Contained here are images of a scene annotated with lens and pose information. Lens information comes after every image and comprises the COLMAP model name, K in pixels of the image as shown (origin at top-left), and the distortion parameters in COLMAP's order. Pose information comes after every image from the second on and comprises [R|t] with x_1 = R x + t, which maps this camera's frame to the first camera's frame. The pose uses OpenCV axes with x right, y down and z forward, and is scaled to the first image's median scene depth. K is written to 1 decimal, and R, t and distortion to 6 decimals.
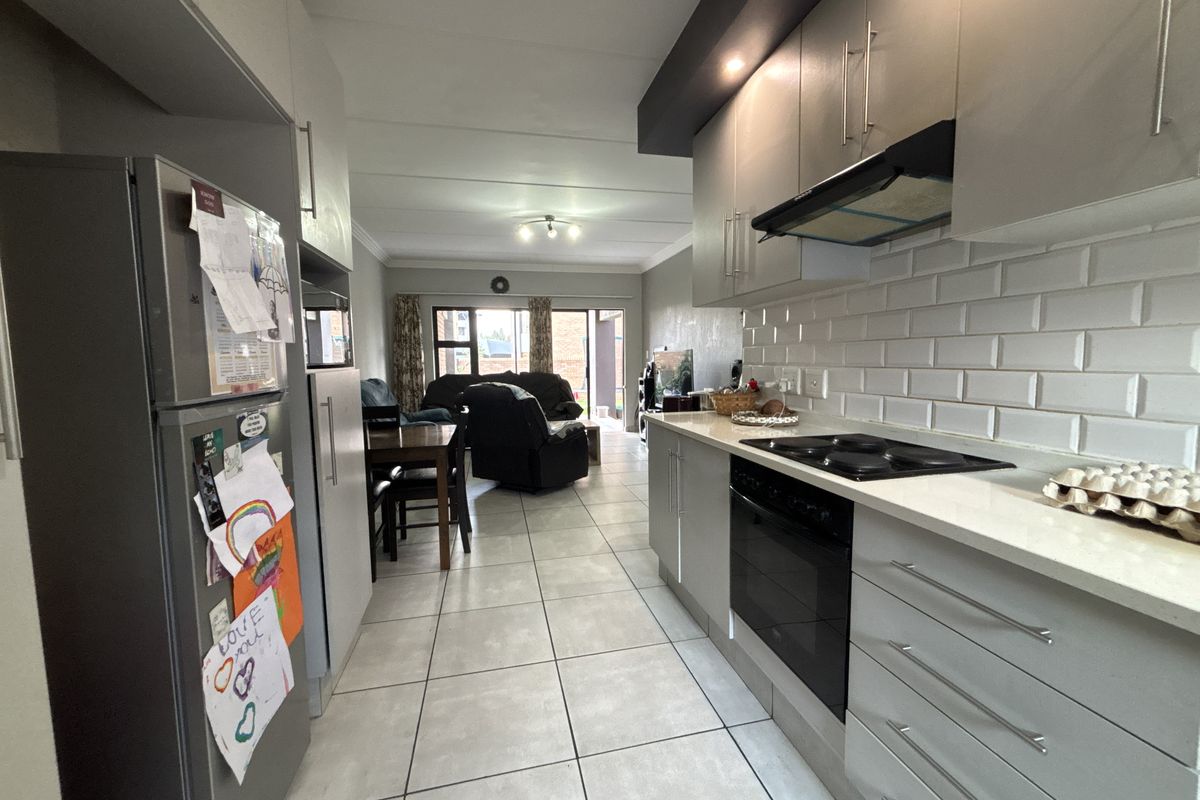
lens RADIAL K [[481.4, 0, 603.2], [0, 481.4, 400.2], [0, 0, 1]] dist [0.001540, -0.002246]
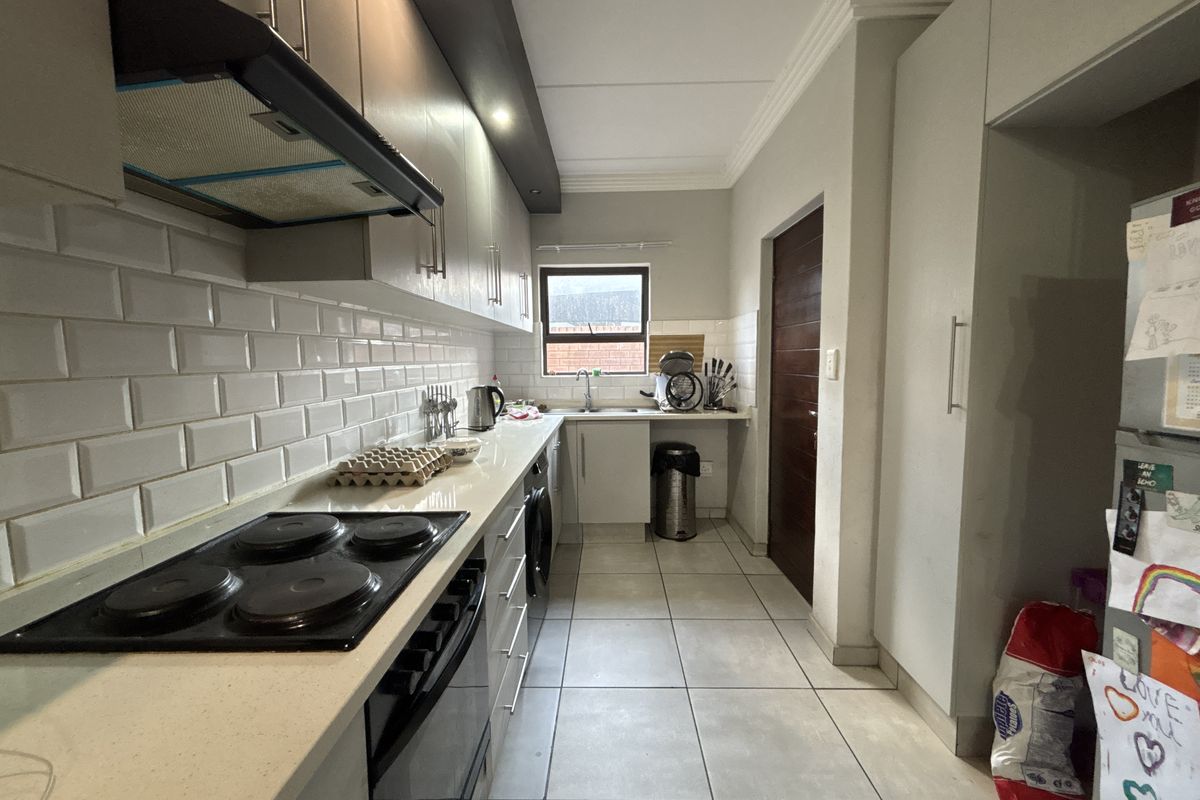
lens RADIAL K [[481.4, 0, 601.5], [0, 481.4, 396.7], [0, 0, 1]] dist [0.001540, -0.002246]
pose [[-0.967871, 0.003226, 0.251426, -0.004166], [0.046207, 0.985171, 0.165235, -0.188625], [-0.247164, 0.171544, -0.953668, 1.504658]]
